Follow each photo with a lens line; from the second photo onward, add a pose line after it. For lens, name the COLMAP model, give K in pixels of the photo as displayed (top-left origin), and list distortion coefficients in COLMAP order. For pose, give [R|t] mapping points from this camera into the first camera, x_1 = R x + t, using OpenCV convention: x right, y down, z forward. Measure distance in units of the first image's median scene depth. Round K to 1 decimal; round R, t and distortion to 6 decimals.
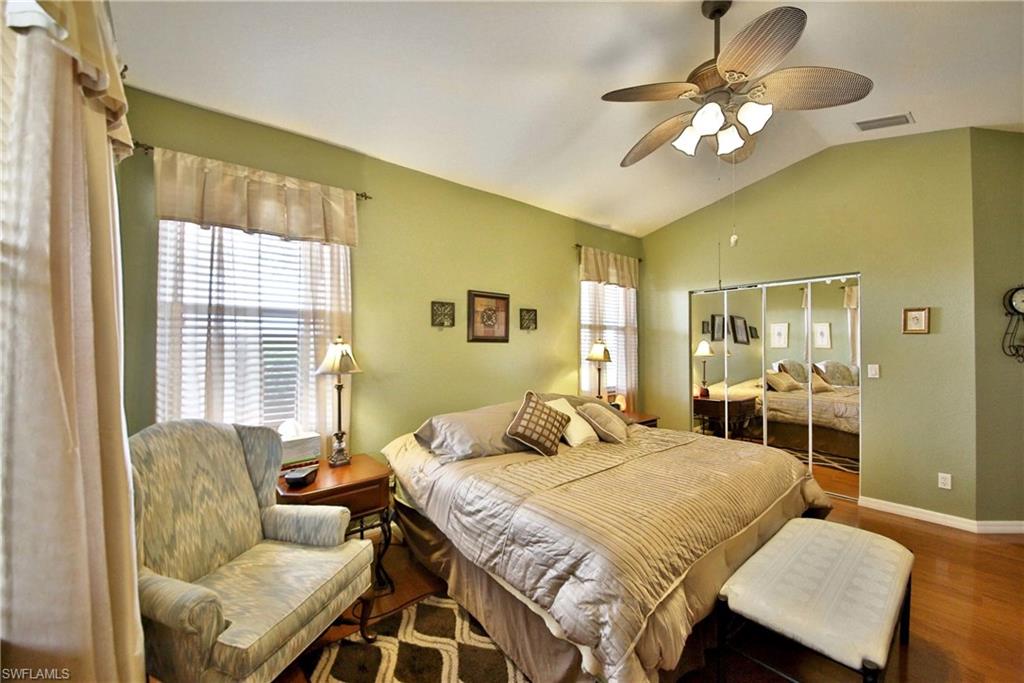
lens RADIAL K [[390.5, 0, 512.0], [0, 390.5, 341.5], [0, 0, 1]] dist [0.047012, -0.038220]
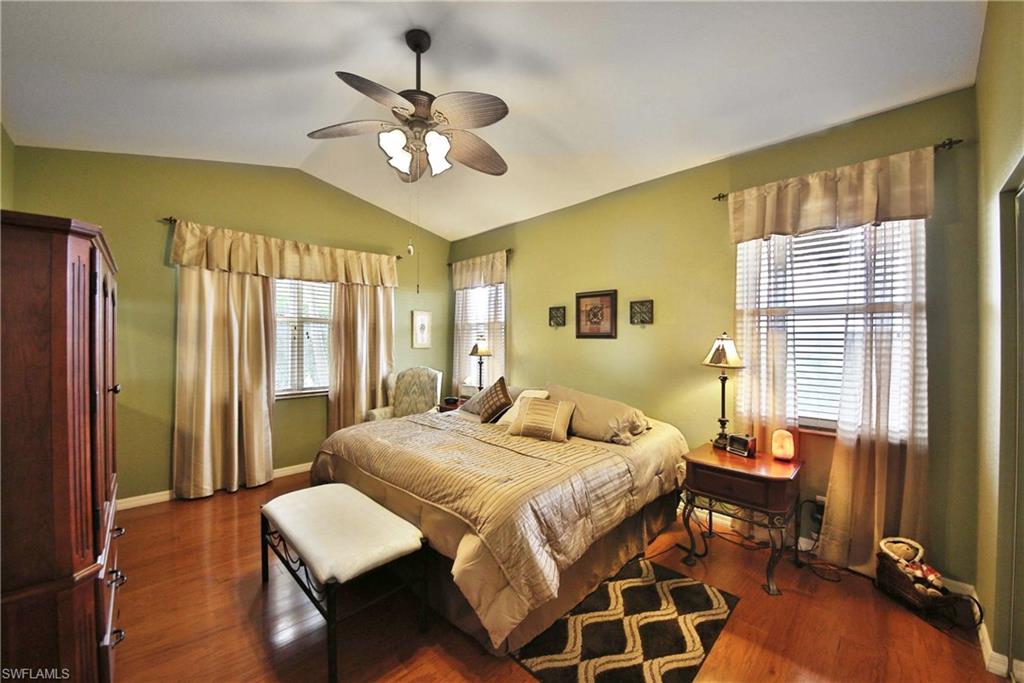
lens RADIAL K [[390.5, 0, 512.0], [0, 390.5, 341.5], [0, 0, 1]] dist [0.047012, -0.038220]
pose [[0.083410, -0.001300, -0.996514, 0.983132], [-0.000229, 0.999999, -0.001324, 0.011735], [0.996515, 0.000339, 0.083409, 0.685509]]
